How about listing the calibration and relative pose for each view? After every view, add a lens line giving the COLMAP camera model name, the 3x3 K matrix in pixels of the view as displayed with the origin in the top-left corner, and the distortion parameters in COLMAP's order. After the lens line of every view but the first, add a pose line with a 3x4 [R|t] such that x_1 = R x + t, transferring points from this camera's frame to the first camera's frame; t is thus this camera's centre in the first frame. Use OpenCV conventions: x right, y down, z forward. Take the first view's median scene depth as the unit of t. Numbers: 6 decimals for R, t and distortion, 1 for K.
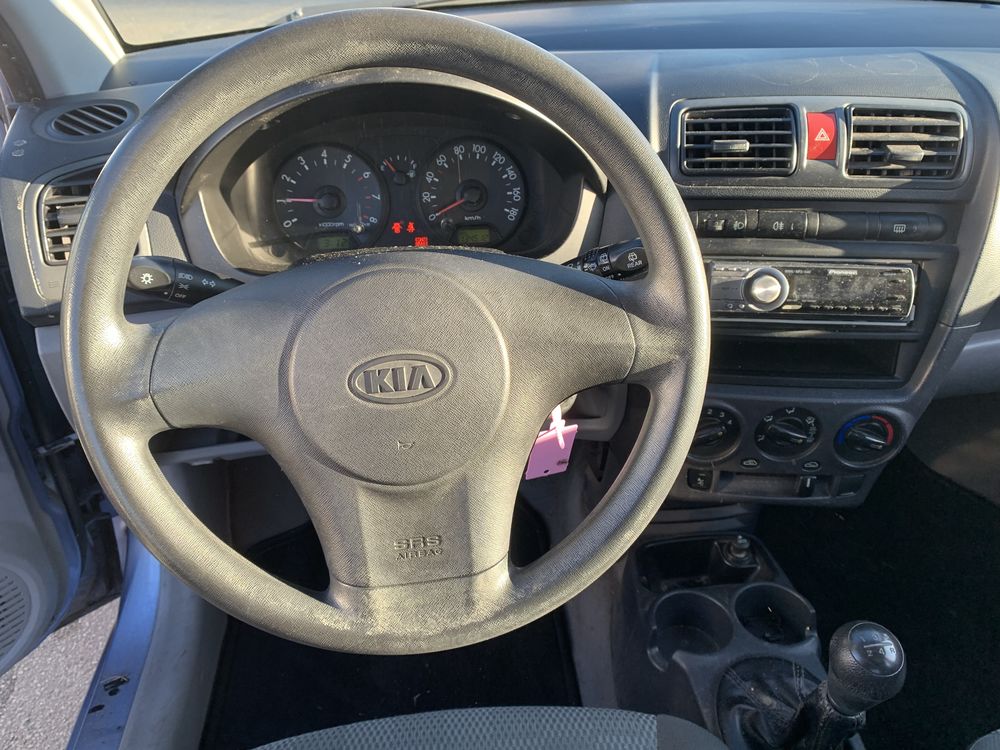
lens RADIAL K [[760.6, 0, 502.6], [0, 760.6, 364.3], [0, 0, 1]] dist [0.014010, -0.012599]
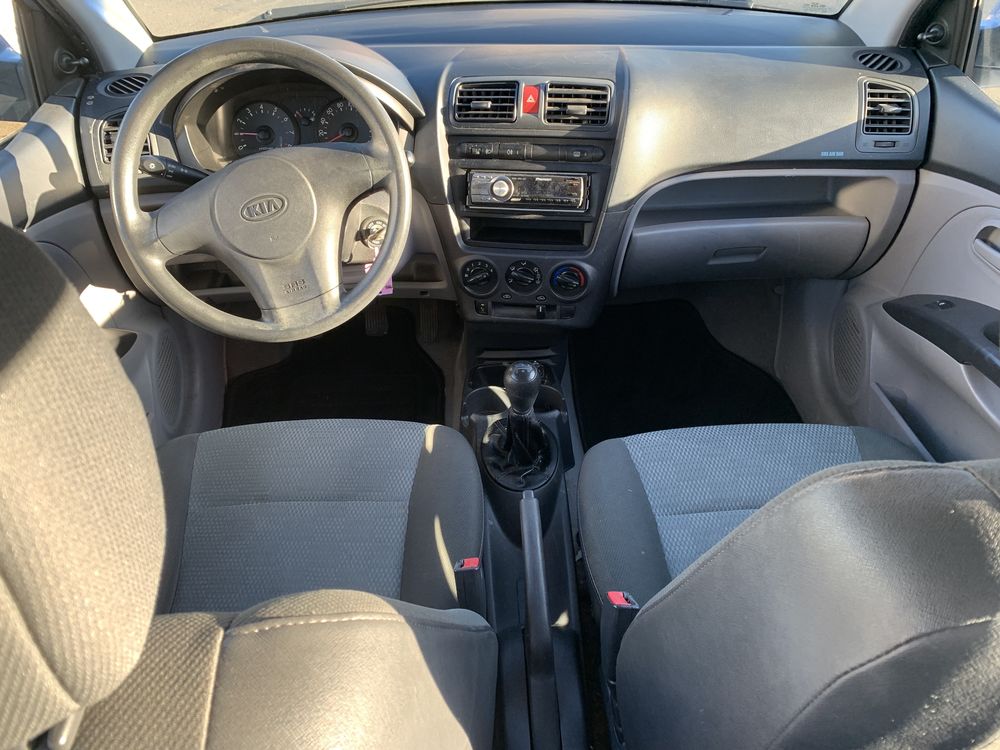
lens RADIAL K [[760.6, 0, 502.8], [0, 760.6, 384.7], [0, 0, 1]] dist [0.014010, -0.012599]
pose [[0.997287, 0.036806, -0.063751, 0.481079], [-0.032848, 0.997532, 0.062051, 0.244432], [0.065878, -0.059788, 0.996035, -0.776676]]
